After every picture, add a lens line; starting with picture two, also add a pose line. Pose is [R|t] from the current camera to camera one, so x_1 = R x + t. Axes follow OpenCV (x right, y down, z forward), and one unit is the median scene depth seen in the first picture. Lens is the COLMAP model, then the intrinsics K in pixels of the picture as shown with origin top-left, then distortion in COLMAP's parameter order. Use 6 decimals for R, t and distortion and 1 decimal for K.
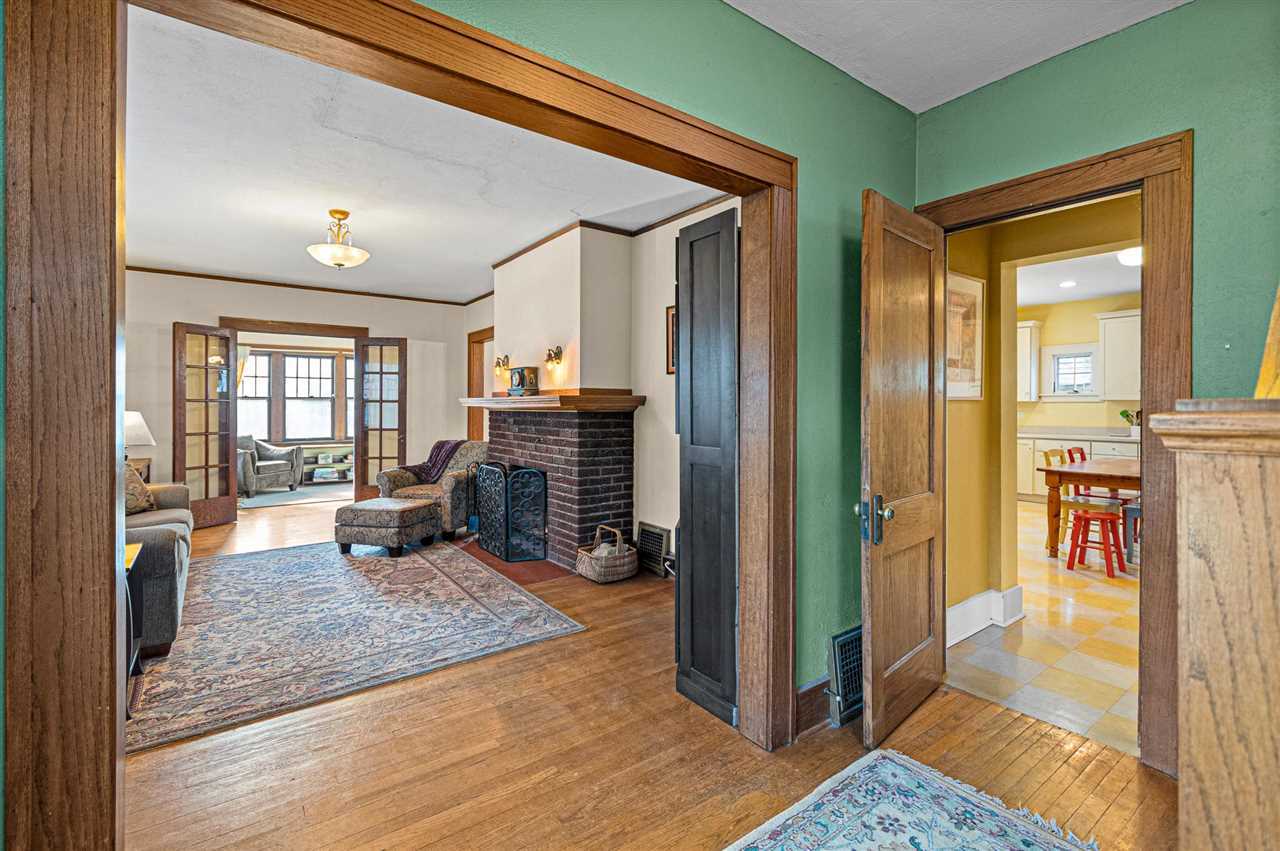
lens RADIAL K [[570.2, 0, 639.1], [0, 570.2, 403.5], [0, 0, 1]] dist [0.007911, -0.001792]
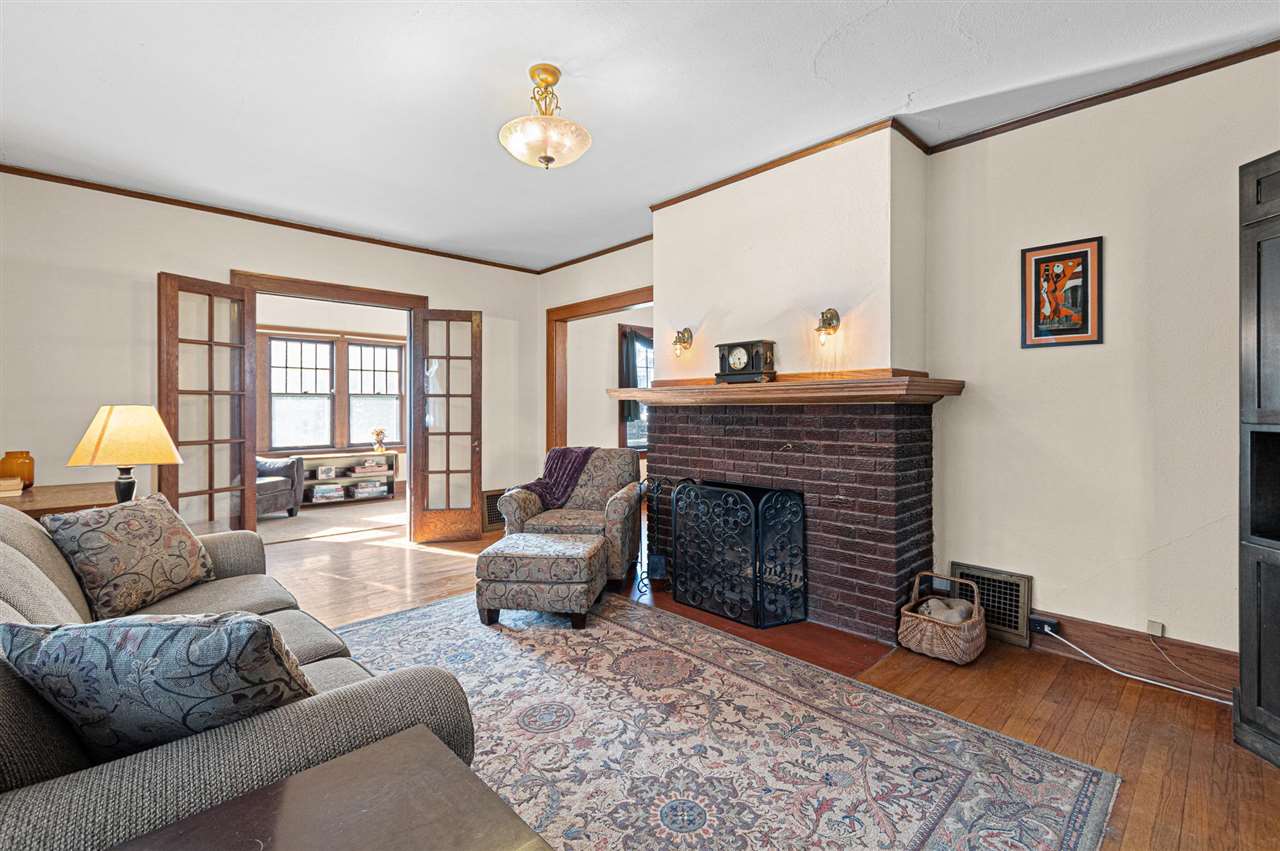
lens RADIAL K [[570.2, 0, 641.3], [0, 570.2, 405.9], [0, 0, 1]] dist [0.007911, -0.001792]
pose [[0.991149, -0.002221, 0.132736, -0.405150], [0.002315, 0.999997, -0.000554, 0.014174], [-0.132734, 0.000856, 0.991151, 0.313974]]
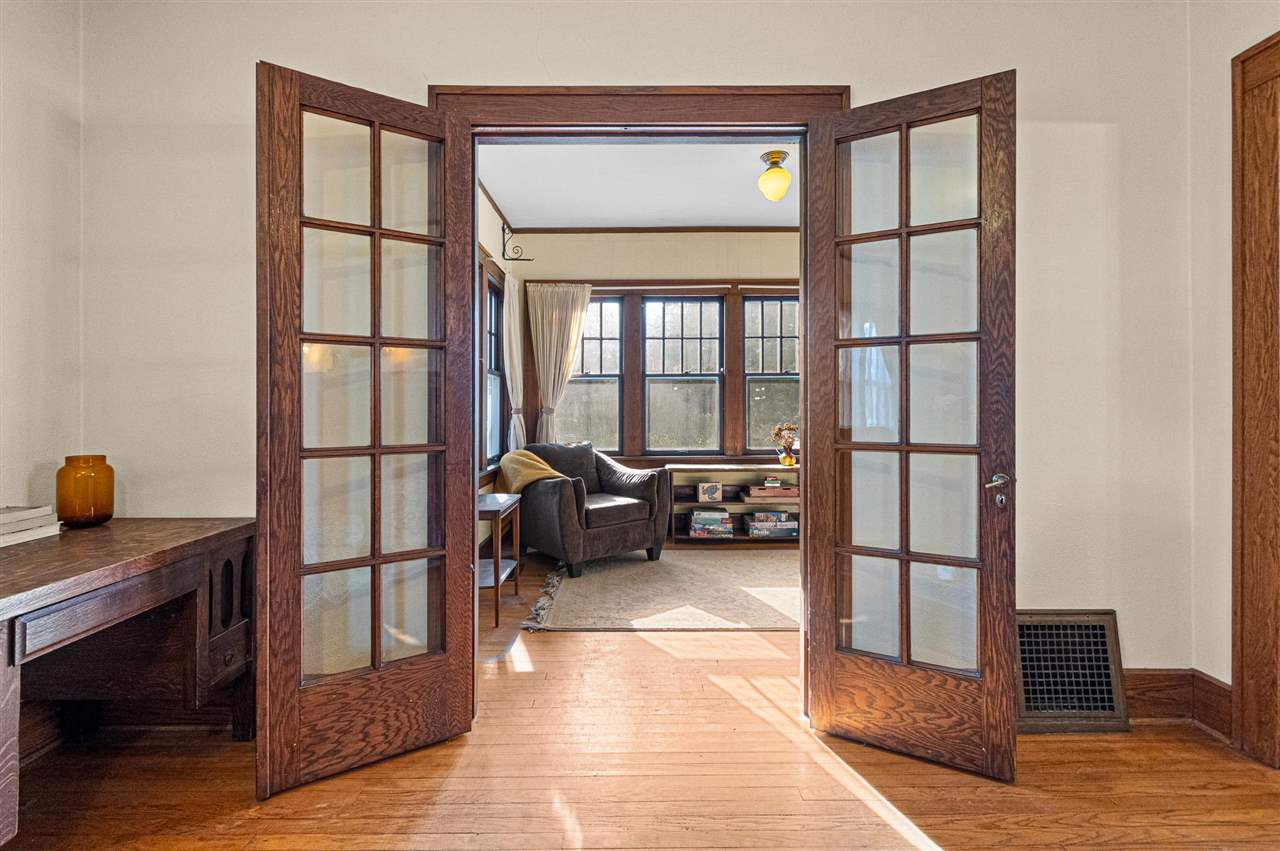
lens RADIAL K [[570.2, 0, 646.5], [0, 570.2, 407.9], [0, 0, 1]] dist [0.007911, -0.001792]
pose [[0.822773, -0.002531, -0.568365, -0.538643], [0.003923, 0.999992, 0.001225, 0.035768], [0.568357, -0.003238, 0.822776, 0.965642]]
